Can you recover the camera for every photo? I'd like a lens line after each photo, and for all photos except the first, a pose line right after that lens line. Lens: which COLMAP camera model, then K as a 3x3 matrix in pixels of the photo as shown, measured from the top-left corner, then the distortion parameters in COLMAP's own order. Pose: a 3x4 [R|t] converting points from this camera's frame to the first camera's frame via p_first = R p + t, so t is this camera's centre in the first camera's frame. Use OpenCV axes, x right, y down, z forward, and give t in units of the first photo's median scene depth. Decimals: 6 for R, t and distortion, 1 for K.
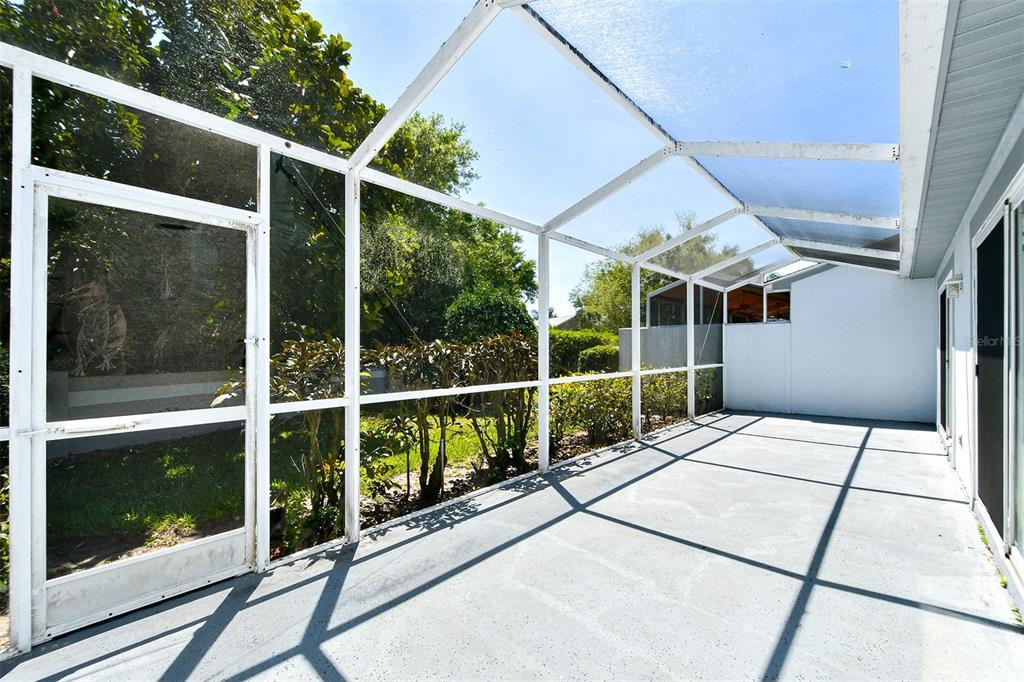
lens RADIAL K [[448.7, 0, 506.2], [0, 448.7, 346.9], [0, 0, 1]] dist [0.000555, -0.001901]
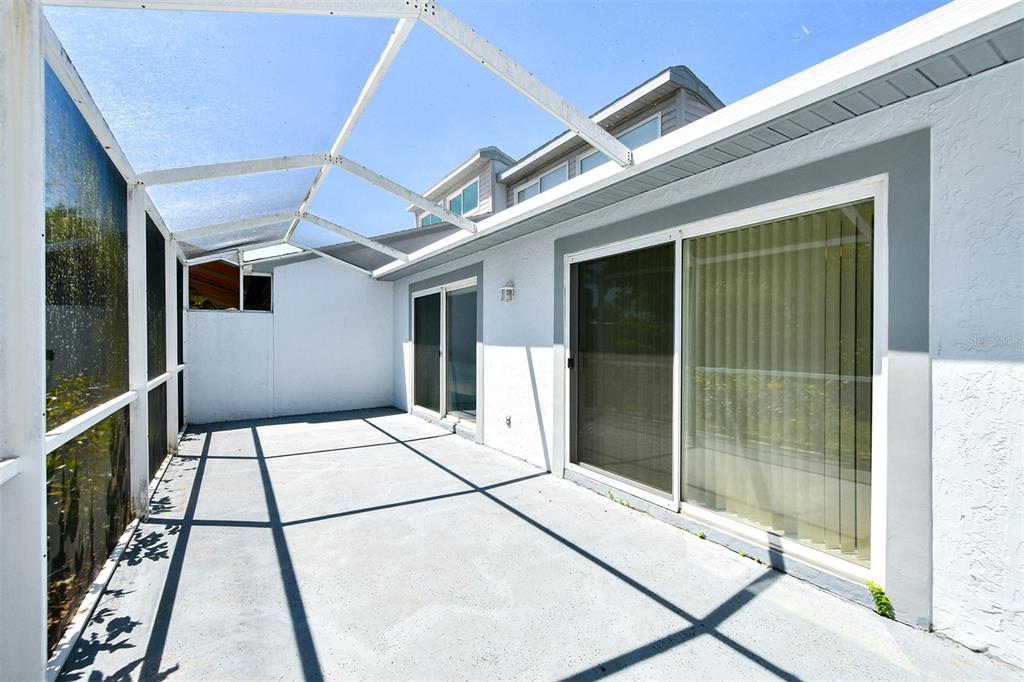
lens RADIAL K [[448.7, 0, 515.6], [0, 448.7, 341.1], [0, 0, 1]] dist [0.000555, -0.001901]
pose [[0.287909, -0.004099, 0.957649, -0.117153], [-0.003451, 0.999980, 0.005318, -0.010430], [-0.957652, -0.004836, 0.287889, 0.549566]]
